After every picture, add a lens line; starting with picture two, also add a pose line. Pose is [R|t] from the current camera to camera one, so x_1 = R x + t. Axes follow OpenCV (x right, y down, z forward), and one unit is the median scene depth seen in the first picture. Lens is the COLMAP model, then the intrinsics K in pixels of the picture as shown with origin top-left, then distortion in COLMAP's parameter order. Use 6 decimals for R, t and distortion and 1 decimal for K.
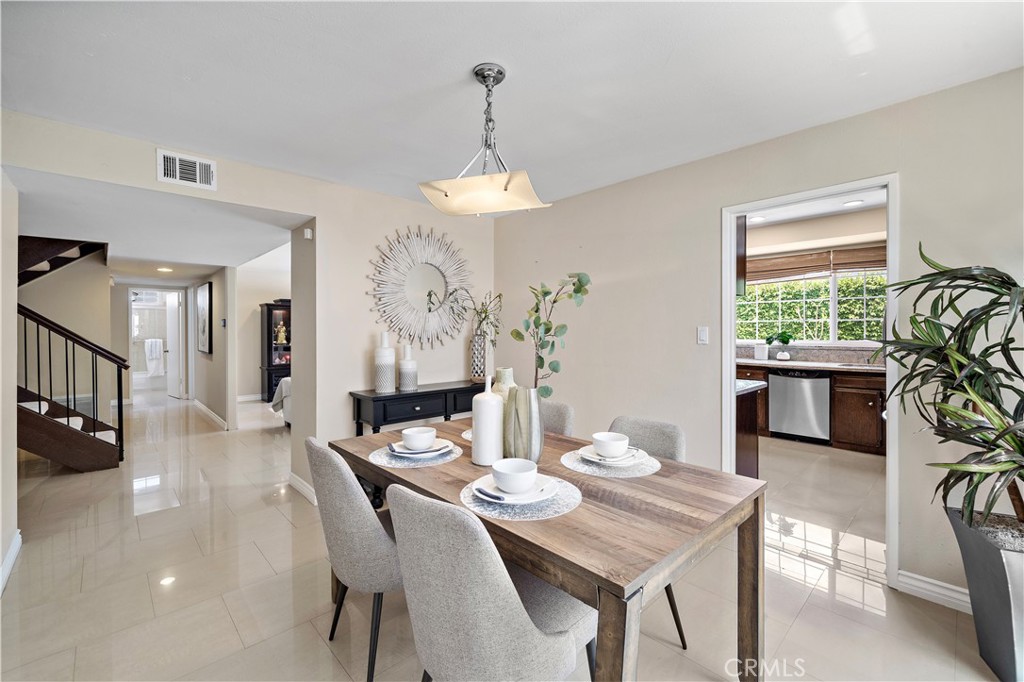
lens RADIAL K [[439.2, 0, 512.2], [0, 439.2, 332.5], [0, 0, 1]] dist [-0.000733, -0.000047]
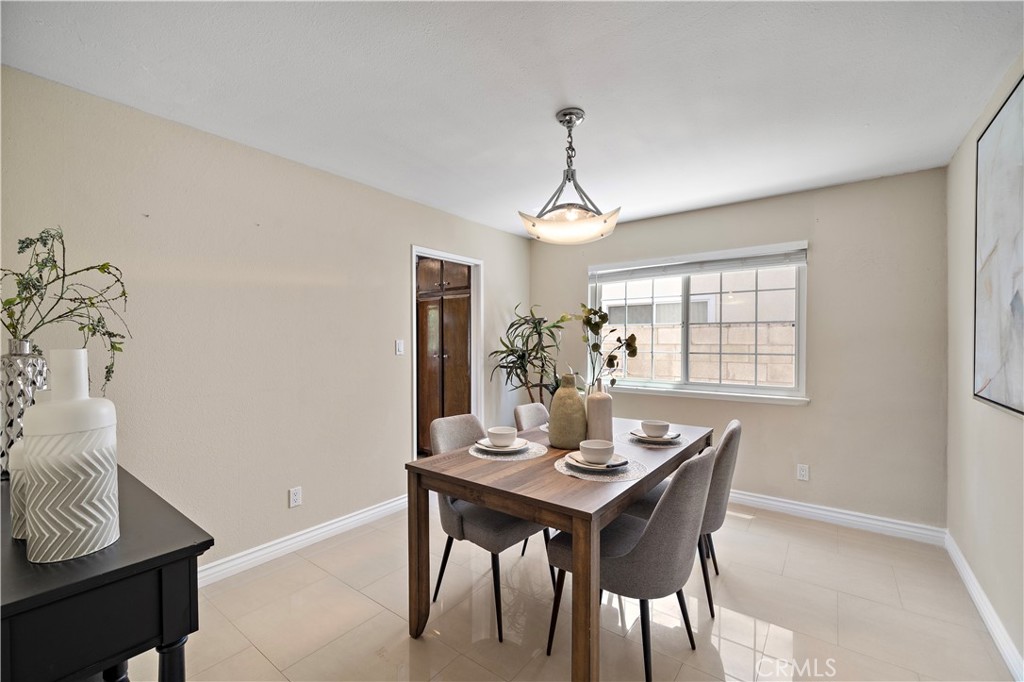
lens RADIAL K [[410.2, 0, 512.4], [0, 410.2, 346.1], [0, 0, 1]] dist [-0.002664, -0.000160]
pose [[-0.147044, -0.005940, 0.989112, -0.918176], [0.010891, 0.999912, 0.007624, -0.013319], [-0.989070, 0.011893, -0.146966, 1.174656]]
